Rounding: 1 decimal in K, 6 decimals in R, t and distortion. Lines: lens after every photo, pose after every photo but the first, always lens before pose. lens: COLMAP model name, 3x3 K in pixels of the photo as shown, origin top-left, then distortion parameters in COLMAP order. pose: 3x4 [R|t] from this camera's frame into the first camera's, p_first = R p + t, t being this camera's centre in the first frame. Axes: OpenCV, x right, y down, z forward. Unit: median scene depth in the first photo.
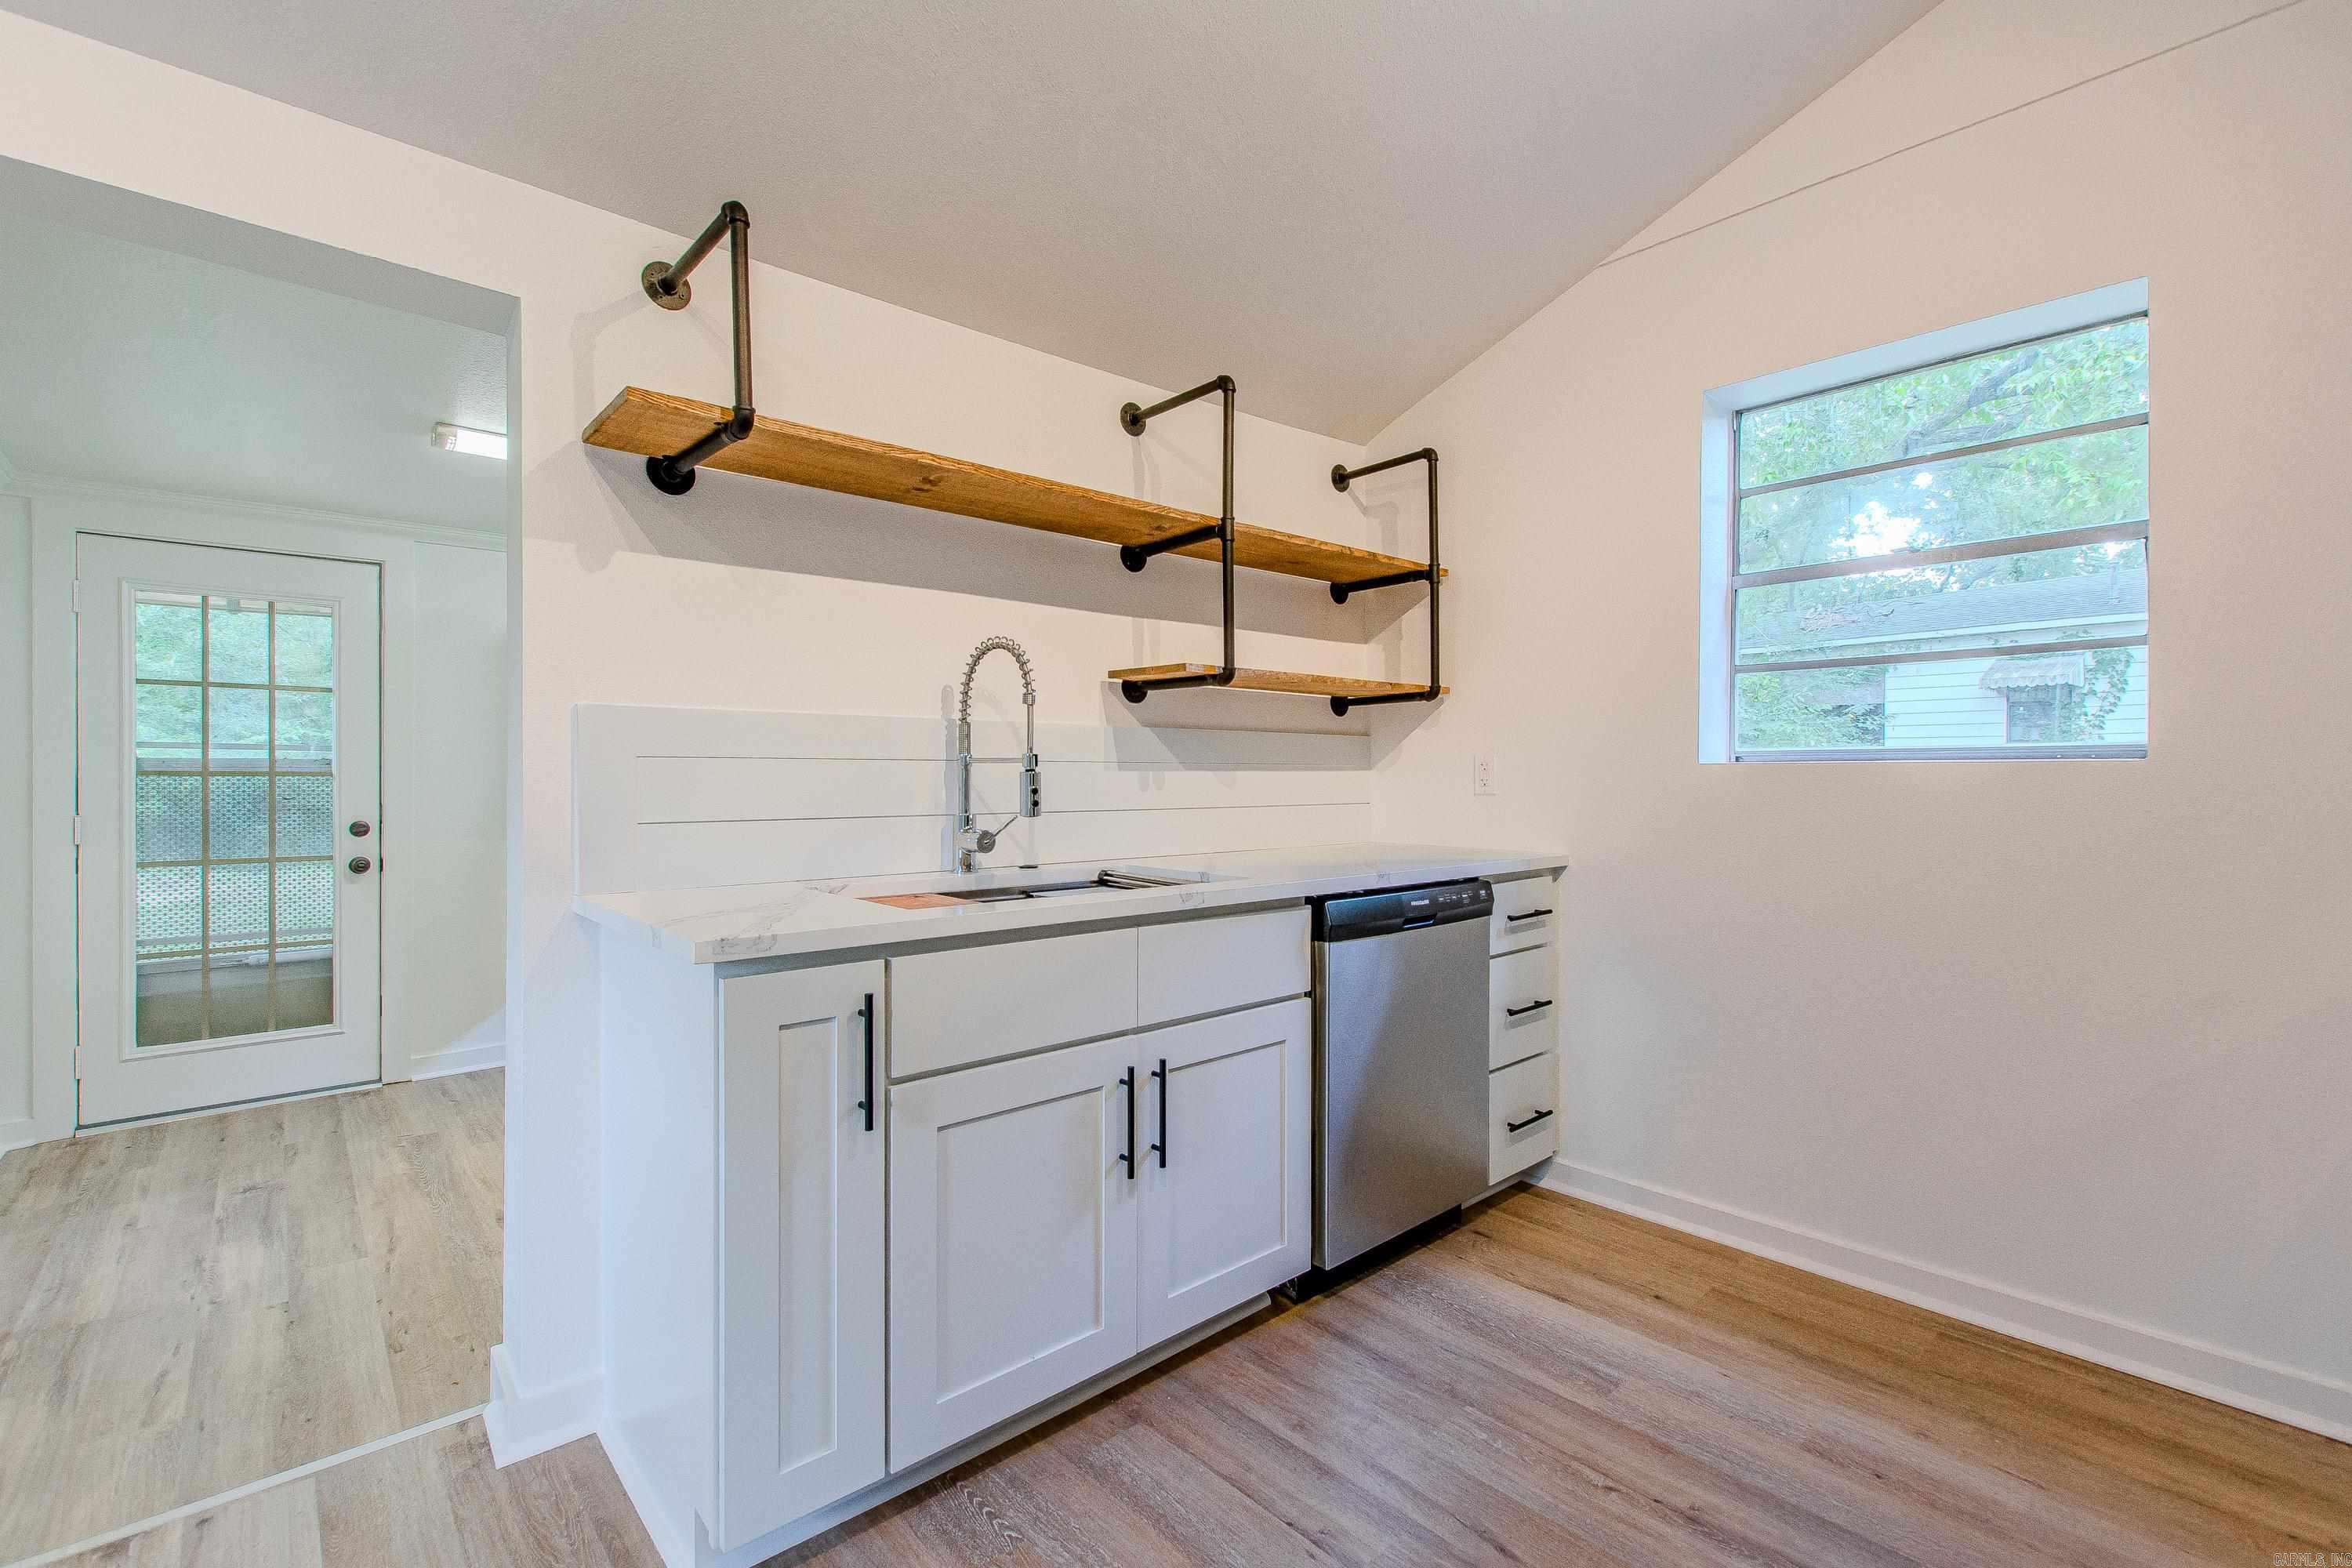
lens RADIAL K [[1031.9, 0, 1187.5], [0, 1031.9, 779.5], [0, 0, 1]] dist [0.002008, -0.000463]
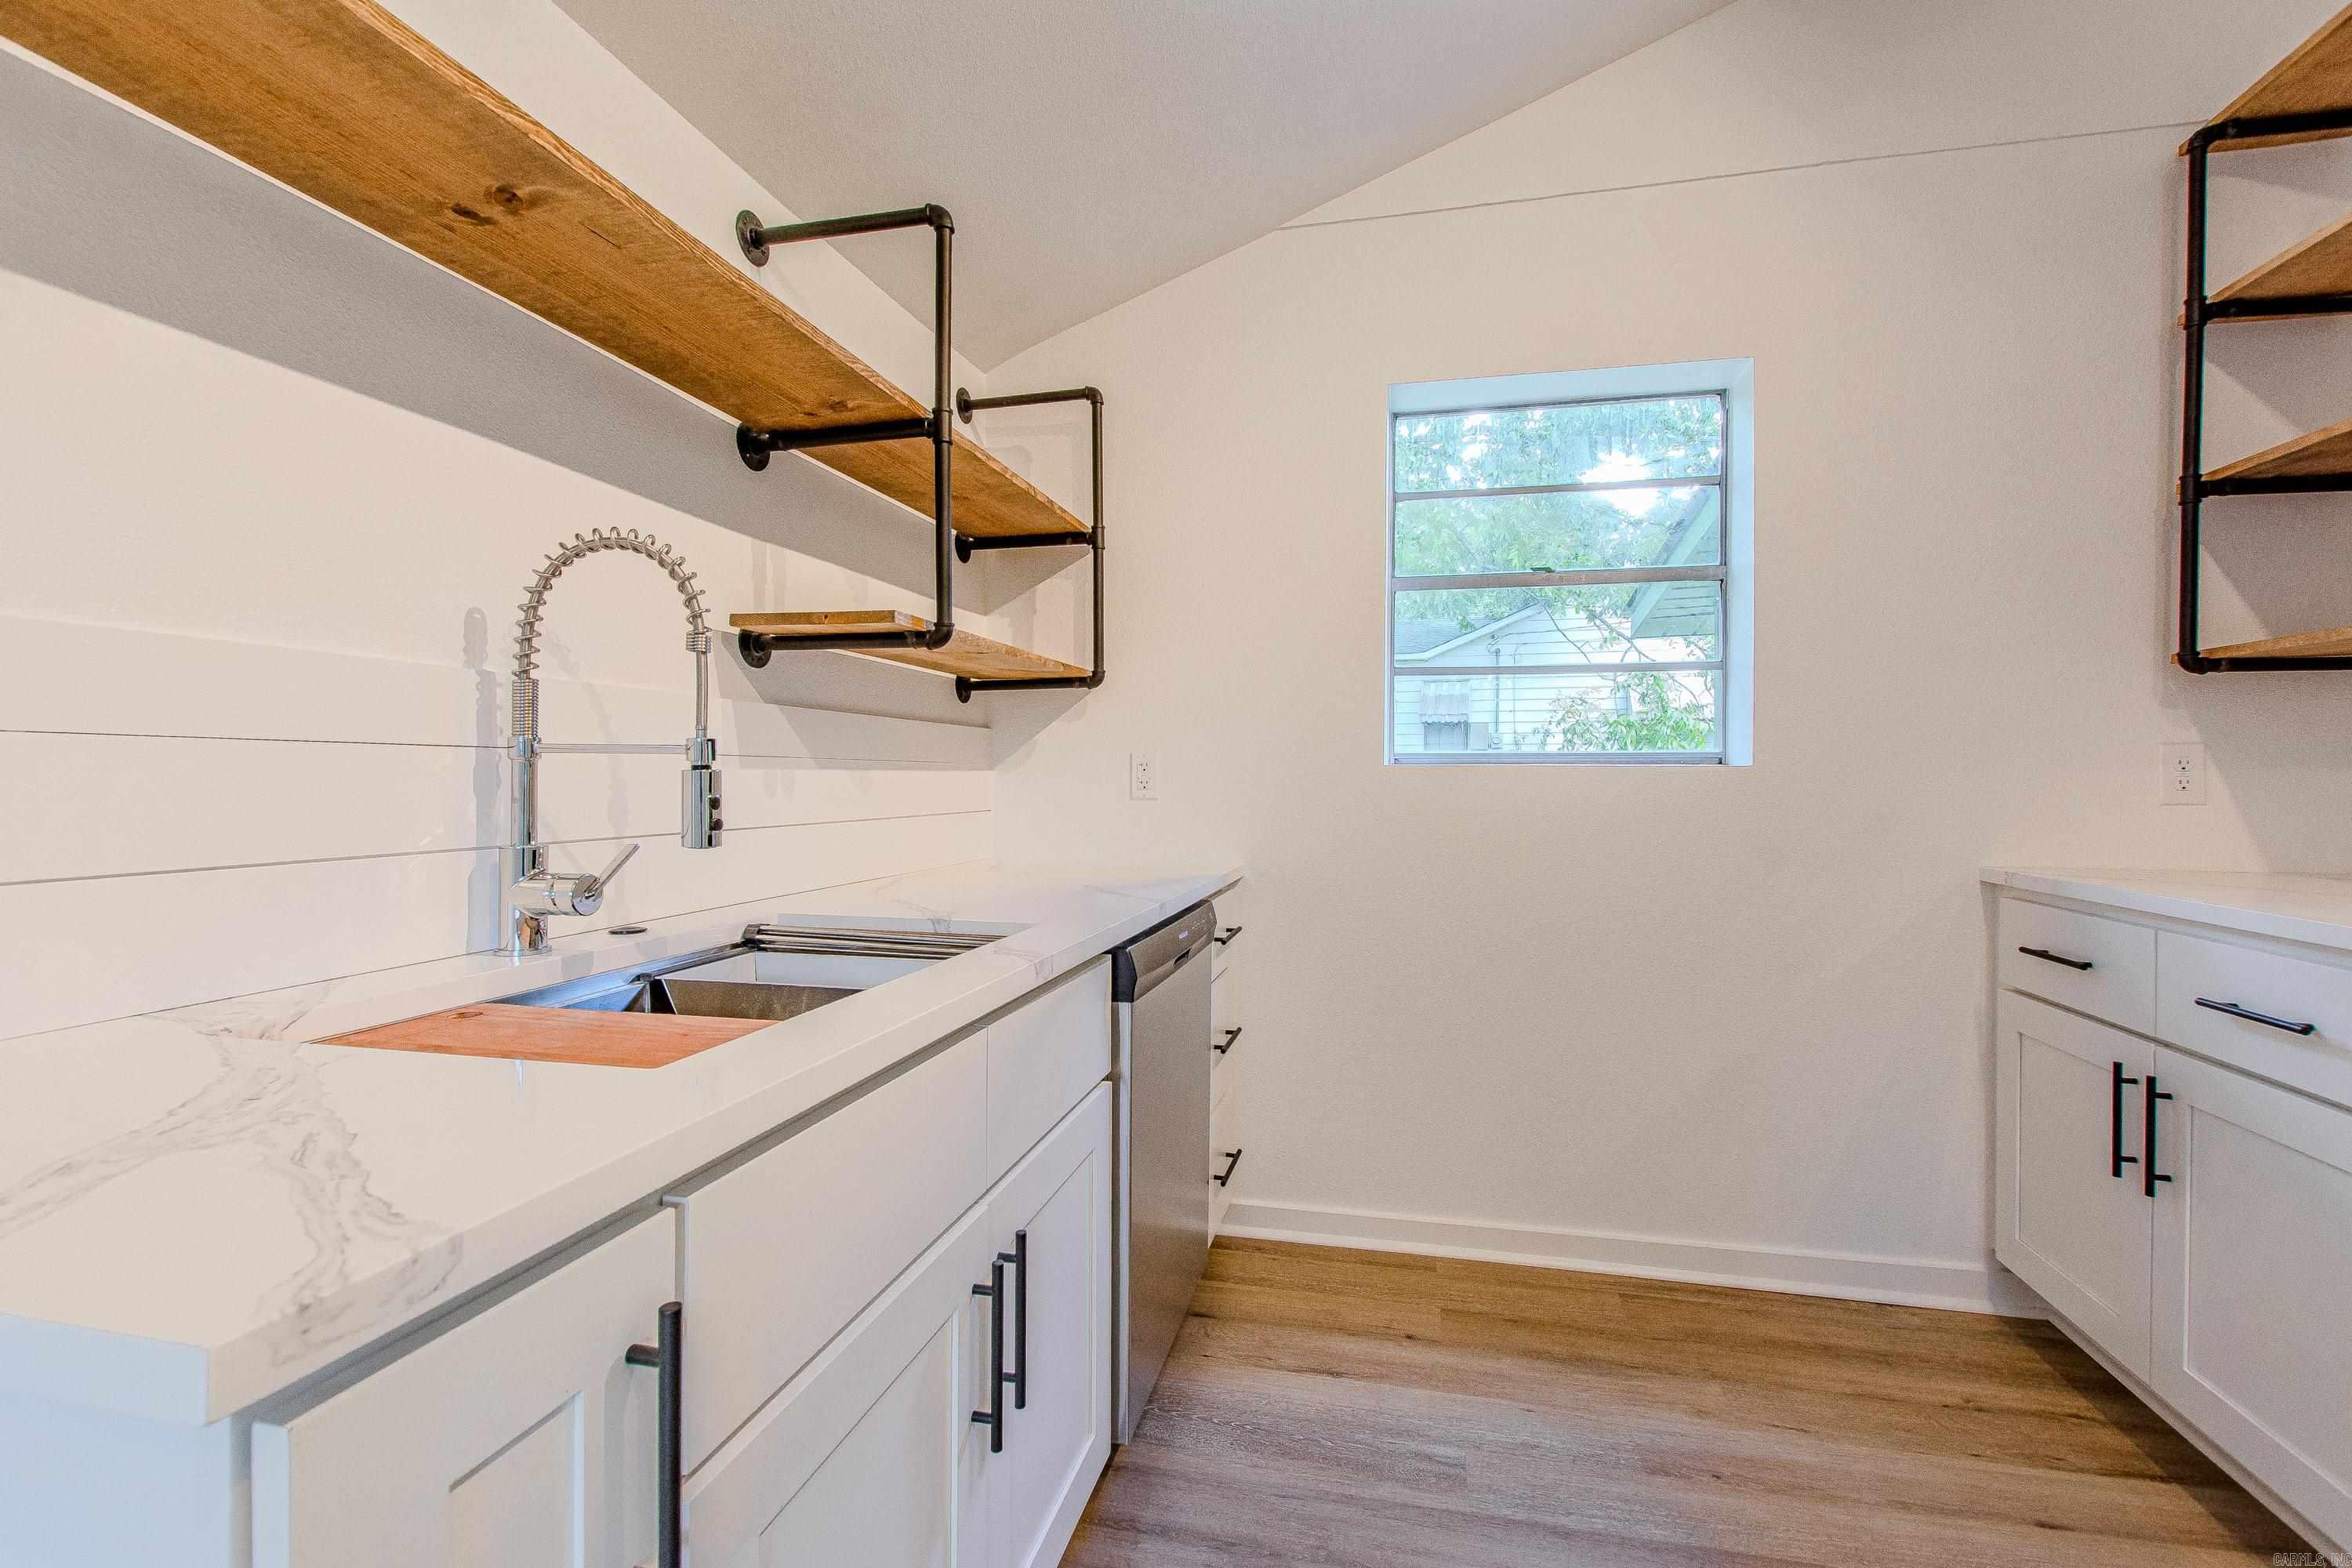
lens RADIAL K [[1031.9, 0, 1187.5], [0, 1031.9, 779.5], [0, 0, 1]] dist [0.002008, -0.000463]
pose [[0.818831, 0.000610, 0.574034, -0.235346], [-0.000965, 0.999999, 0.000314, -0.002303], [-0.574034, -0.000812, 0.818831, 0.338892]]
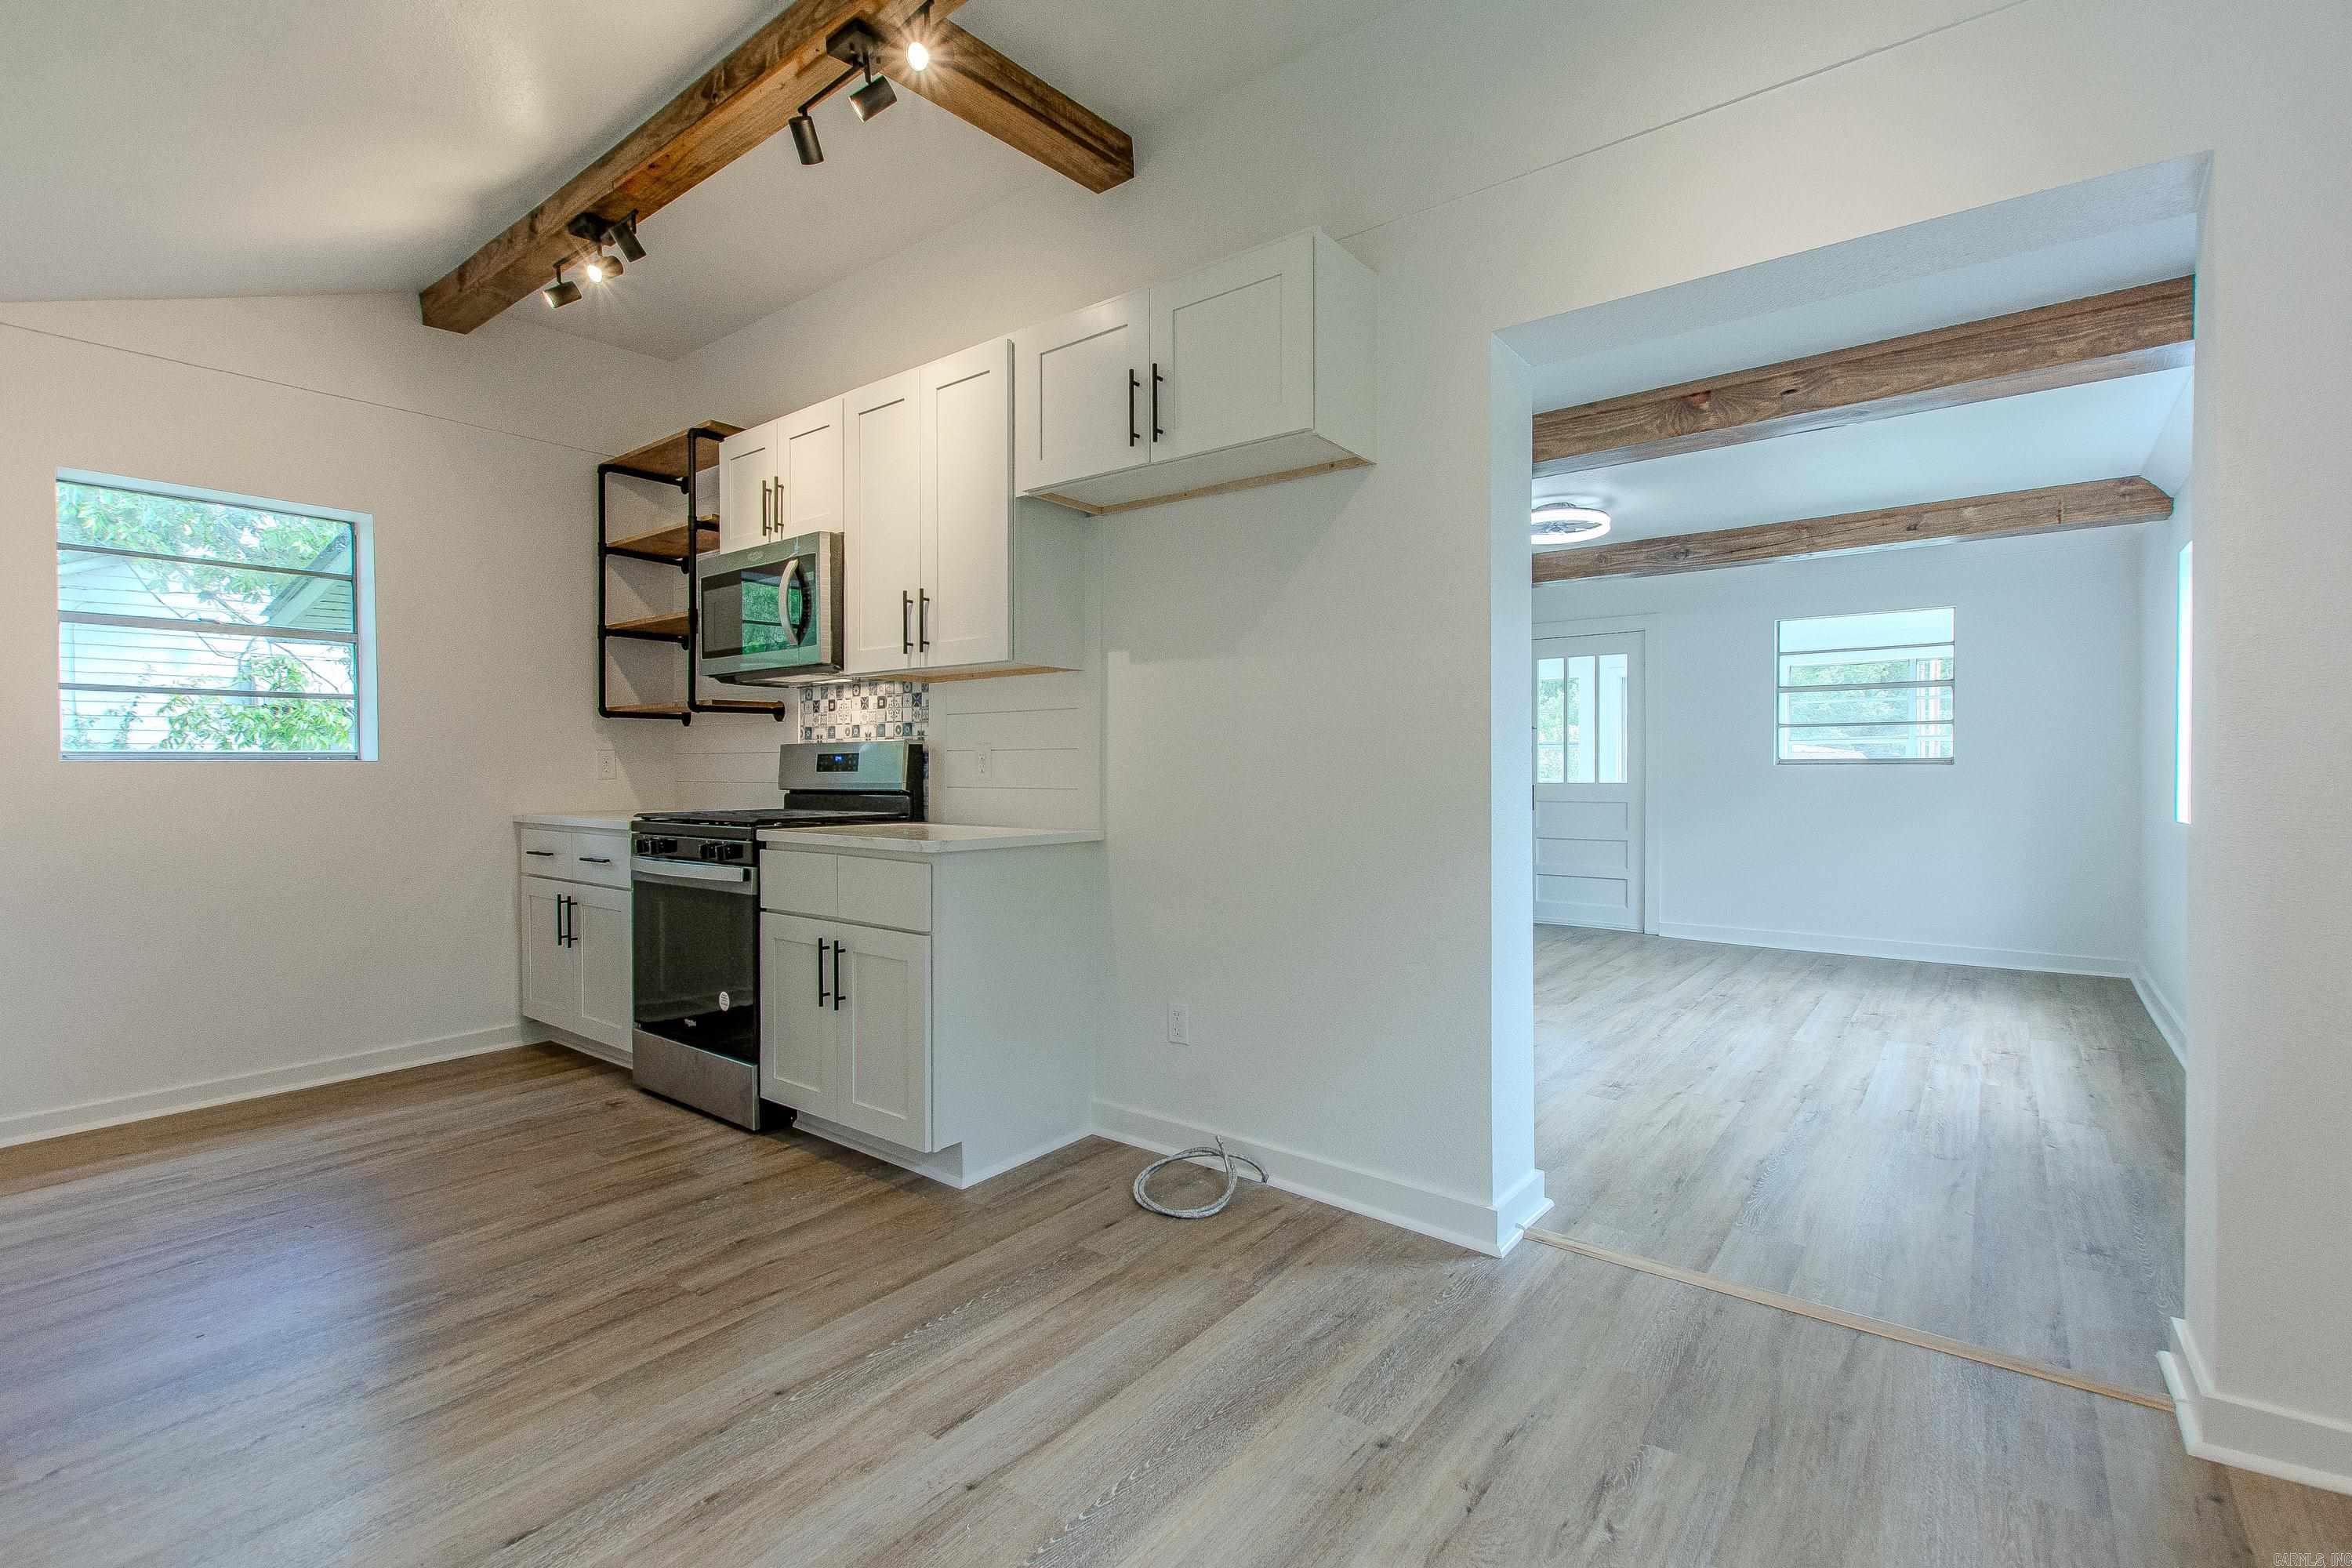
lens RADIAL K [[1046.4, 0, 1182.1], [0, 1046.4, 781.2], [0, 0, 1]] dist [0.003269, -0.000370]
pose [[-0.176045, -0.012304, 0.984305, -1.090576], [0.008835, 0.999862, 0.014079, 0.004608], [-0.984343, 0.011175, -0.175912, -0.128626]]
